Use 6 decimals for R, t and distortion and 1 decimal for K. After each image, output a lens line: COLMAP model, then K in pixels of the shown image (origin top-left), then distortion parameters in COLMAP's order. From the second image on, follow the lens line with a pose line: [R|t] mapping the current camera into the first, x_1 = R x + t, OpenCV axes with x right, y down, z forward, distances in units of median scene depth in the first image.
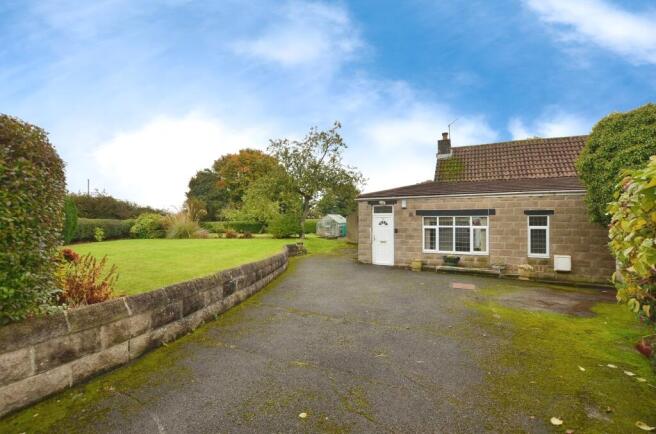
lens RADIAL K [[292.8, 0, 328.2], [0, 292.8, 218.2], [0, 0, 1]] dist [-0.022435, 0.000178]
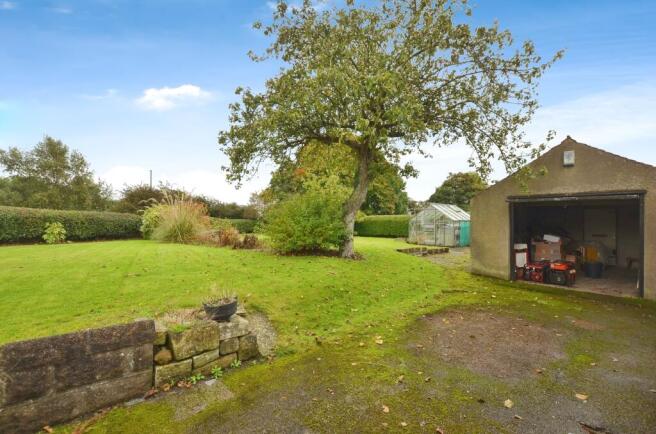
lens RADIAL K [[292.8, 0, 328.2], [0, 292.8, 218.2], [0, 0, 1]] dist [-0.022435, 0.000178]
pose [[0.928043, 0.005373, -0.372435, 0.036754], [-0.005216, 0.999985, 0.001429, 0.019991], [0.372437, 0.000616, 0.928057, 0.675591]]
